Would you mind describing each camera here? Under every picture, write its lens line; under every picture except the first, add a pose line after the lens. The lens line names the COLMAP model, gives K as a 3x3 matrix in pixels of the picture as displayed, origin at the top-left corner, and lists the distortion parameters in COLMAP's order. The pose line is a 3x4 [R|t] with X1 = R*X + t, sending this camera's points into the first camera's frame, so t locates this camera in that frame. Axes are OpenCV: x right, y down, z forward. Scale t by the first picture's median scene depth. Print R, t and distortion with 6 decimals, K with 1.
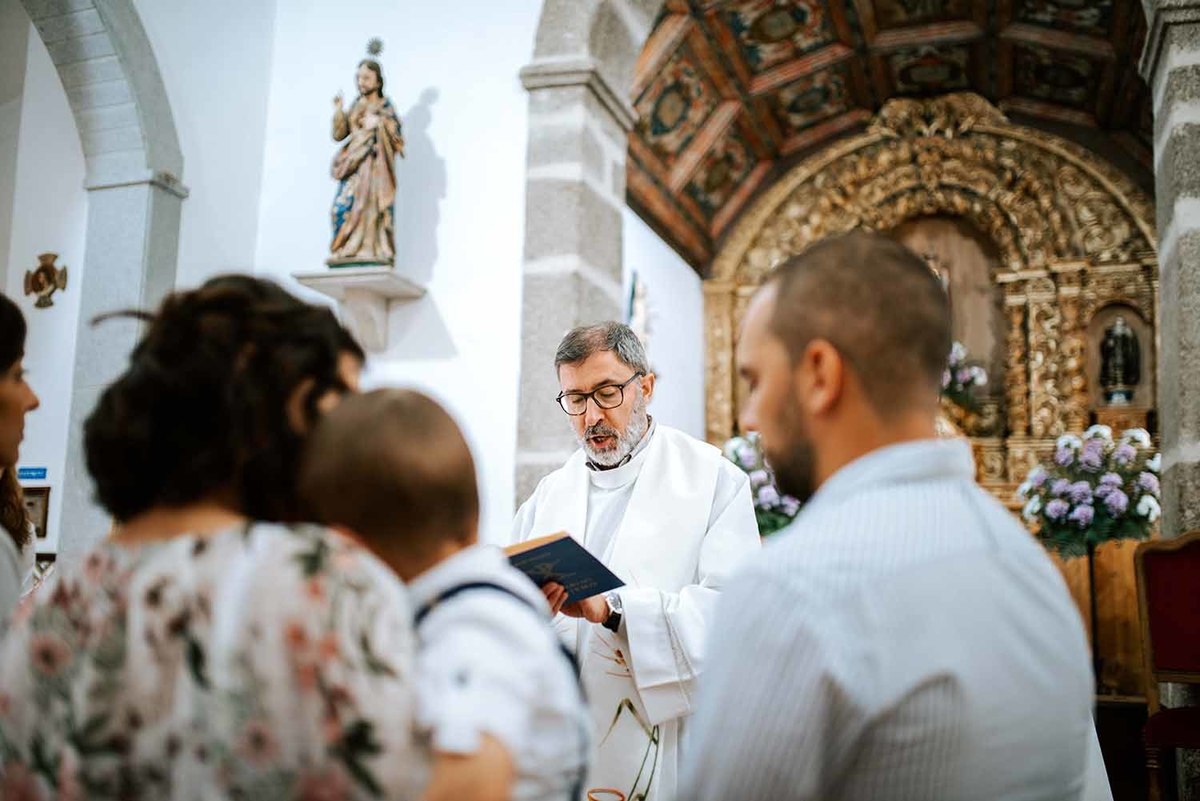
lens RADIAL K [[1192.4, 0, 597.9], [0, 1192.4, 365.9], [0, 0, 1]] dist [-0.018002, -0.006362]
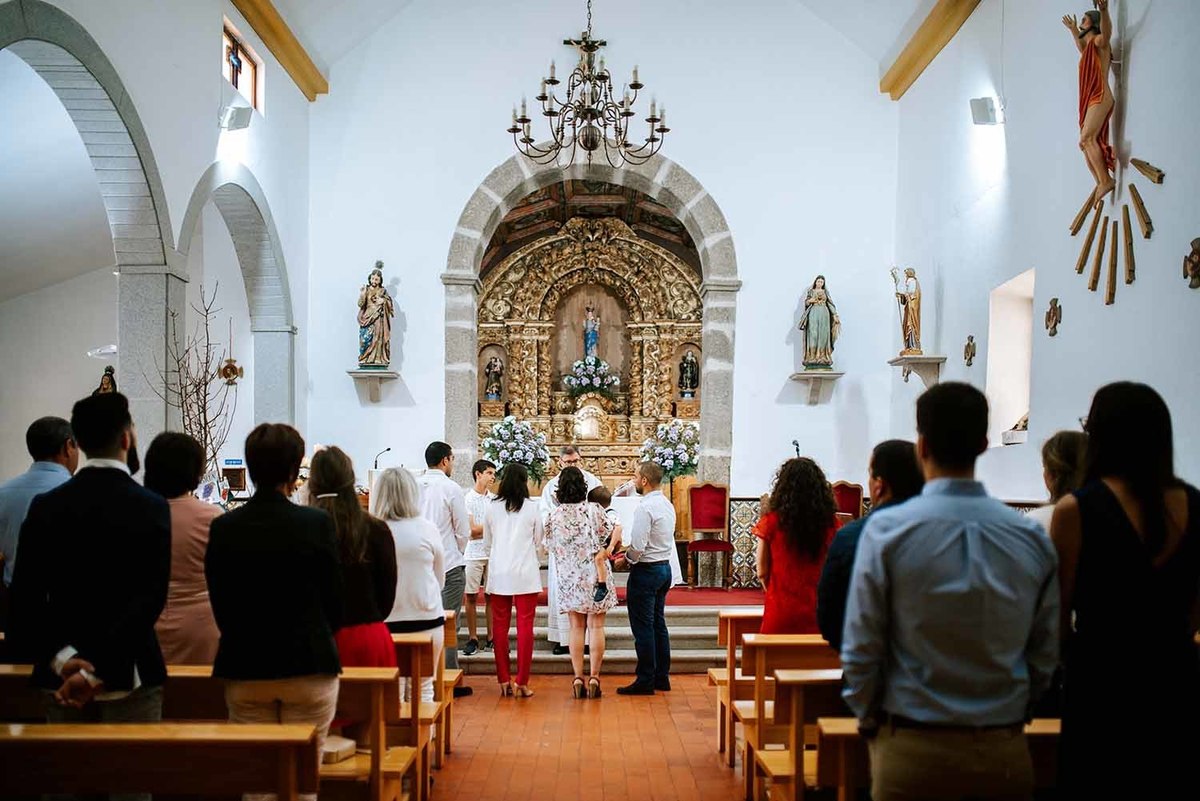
lens RADIAL K [[1192.4, 0, 597.9], [0, 1192.4, 365.9], [0, 0, 1]] dist [-0.018002, -0.006362]
pose [[0.945186, 0.009361, 0.326398, -0.300501], [-0.034246, 0.996918, 0.070579, -0.144425], [-0.324732, -0.077888, 0.942594, -0.701464]]
